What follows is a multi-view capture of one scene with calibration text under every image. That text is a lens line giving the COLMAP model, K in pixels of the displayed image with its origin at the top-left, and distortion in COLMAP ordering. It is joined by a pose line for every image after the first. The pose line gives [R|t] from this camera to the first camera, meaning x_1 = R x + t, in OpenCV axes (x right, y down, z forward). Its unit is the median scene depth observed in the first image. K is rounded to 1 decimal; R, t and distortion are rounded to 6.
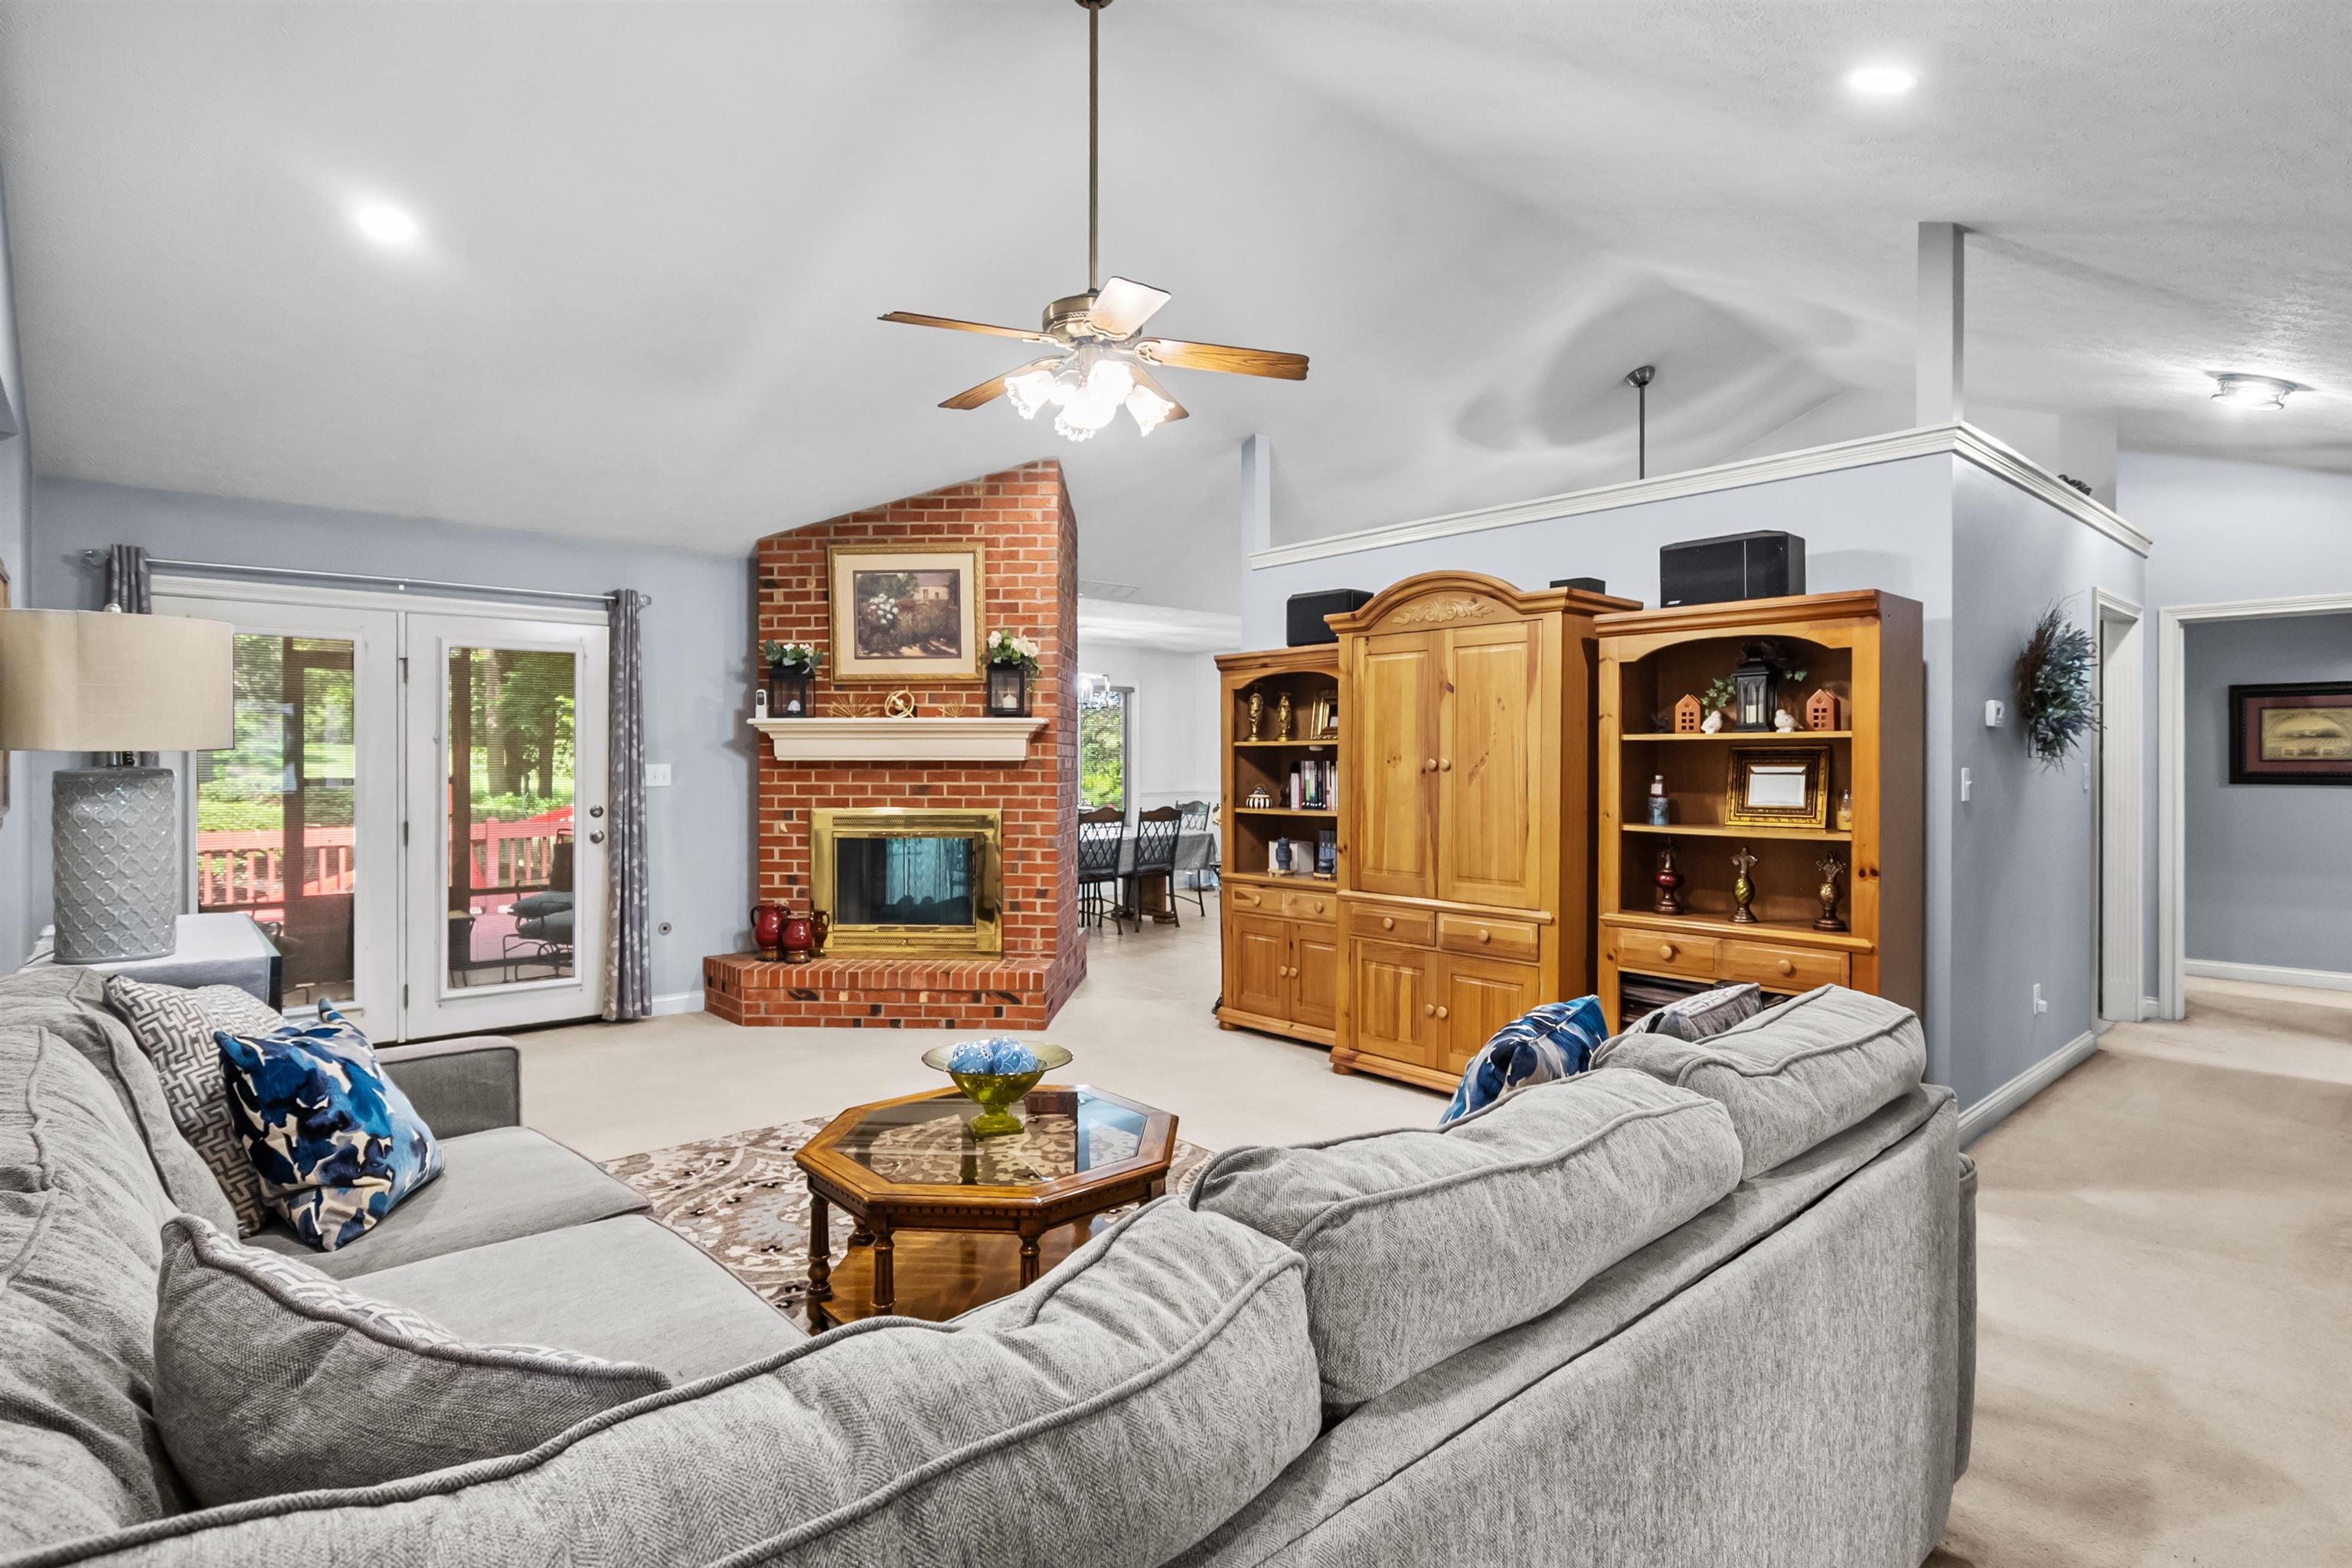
lens RADIAL K [[1182.5, 0, 1173.7], [0, 1182.5, 778.6], [0, 0, 1]] dist [0.001603, -0.000253]
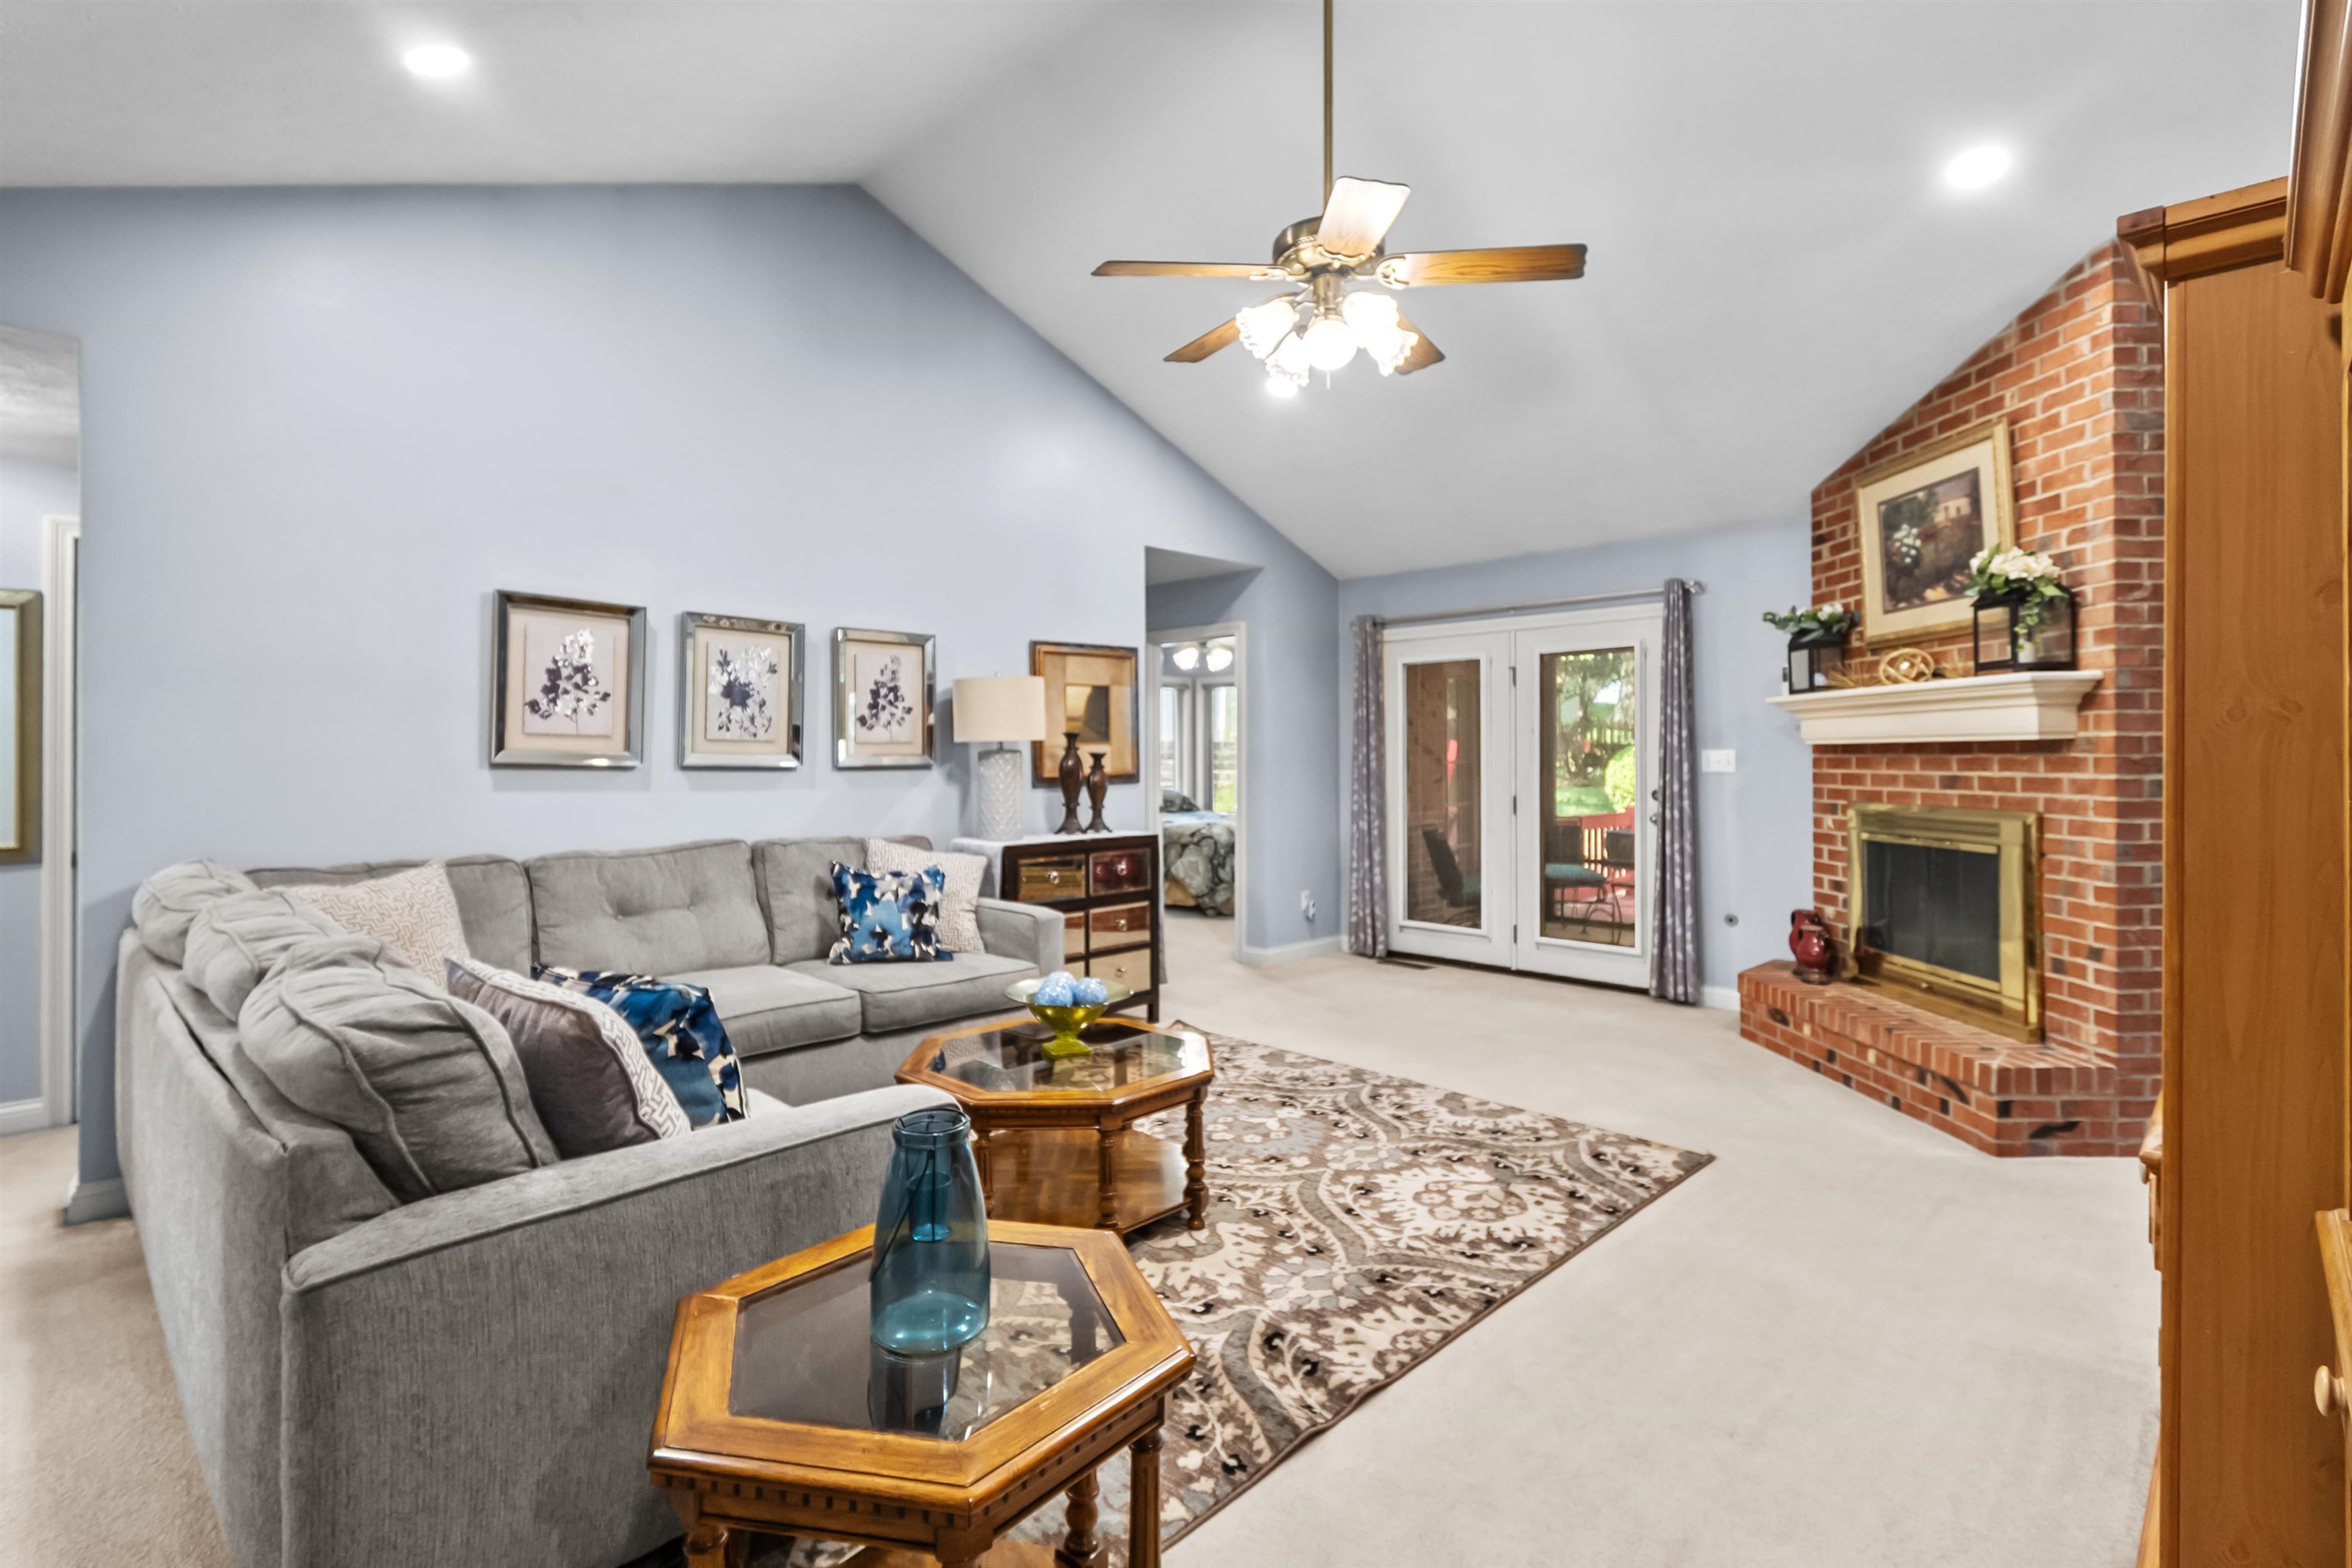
lens RADIAL K [[1128.0, 0, 1173.5], [0, 1128.0, 765.0], [0, 0, 1]] dist [0.014013, -0.000118]
pose [[0.060350, 0.005080, -0.998164, 0.458680], [-0.013910, 0.999894, 0.004248, 0.002650], [0.998080, 0.013628, 0.060414, 0.486134]]
